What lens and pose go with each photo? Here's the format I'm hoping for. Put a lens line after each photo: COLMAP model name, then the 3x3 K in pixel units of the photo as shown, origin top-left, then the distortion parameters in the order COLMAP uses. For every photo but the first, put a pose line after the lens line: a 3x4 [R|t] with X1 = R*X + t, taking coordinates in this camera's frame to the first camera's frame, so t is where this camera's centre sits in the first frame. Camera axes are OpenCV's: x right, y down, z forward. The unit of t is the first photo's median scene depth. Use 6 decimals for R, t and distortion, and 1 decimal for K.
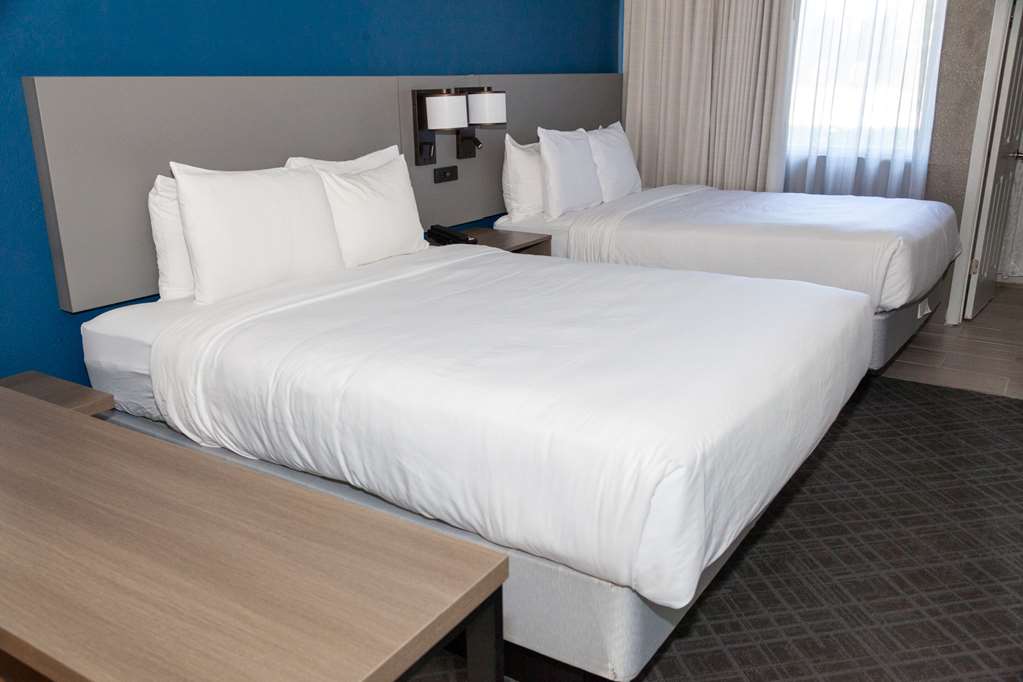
lens RADIAL K [[870.5, 0, 510.2], [0, 870.5, 350.4], [0, 0, 1]] dist [0.042856, -0.017271]
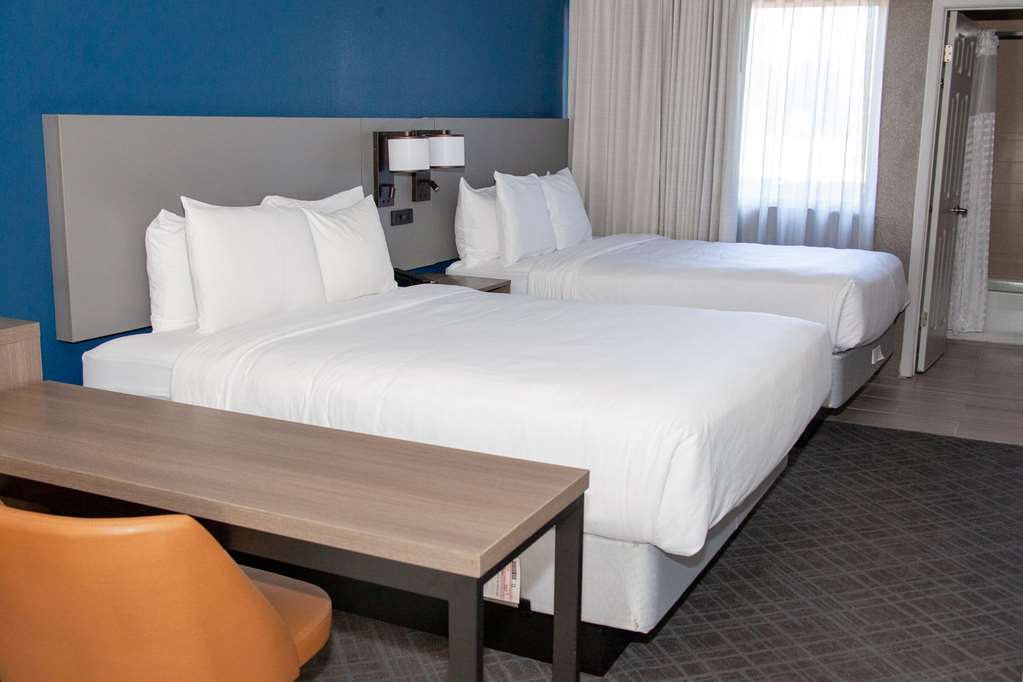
lens RADIAL K [[1131.0, 0, 512.8], [0, 1131.0, 340.8], [0, 0, 1]] dist [0.003067, 0.000000]
pose [[0.992441, -0.000062, 0.122721, -0.124368], [0.013008, 0.994420, -0.104692, 0.079255], [-0.122030, 0.105497, 0.986904, -0.279111]]
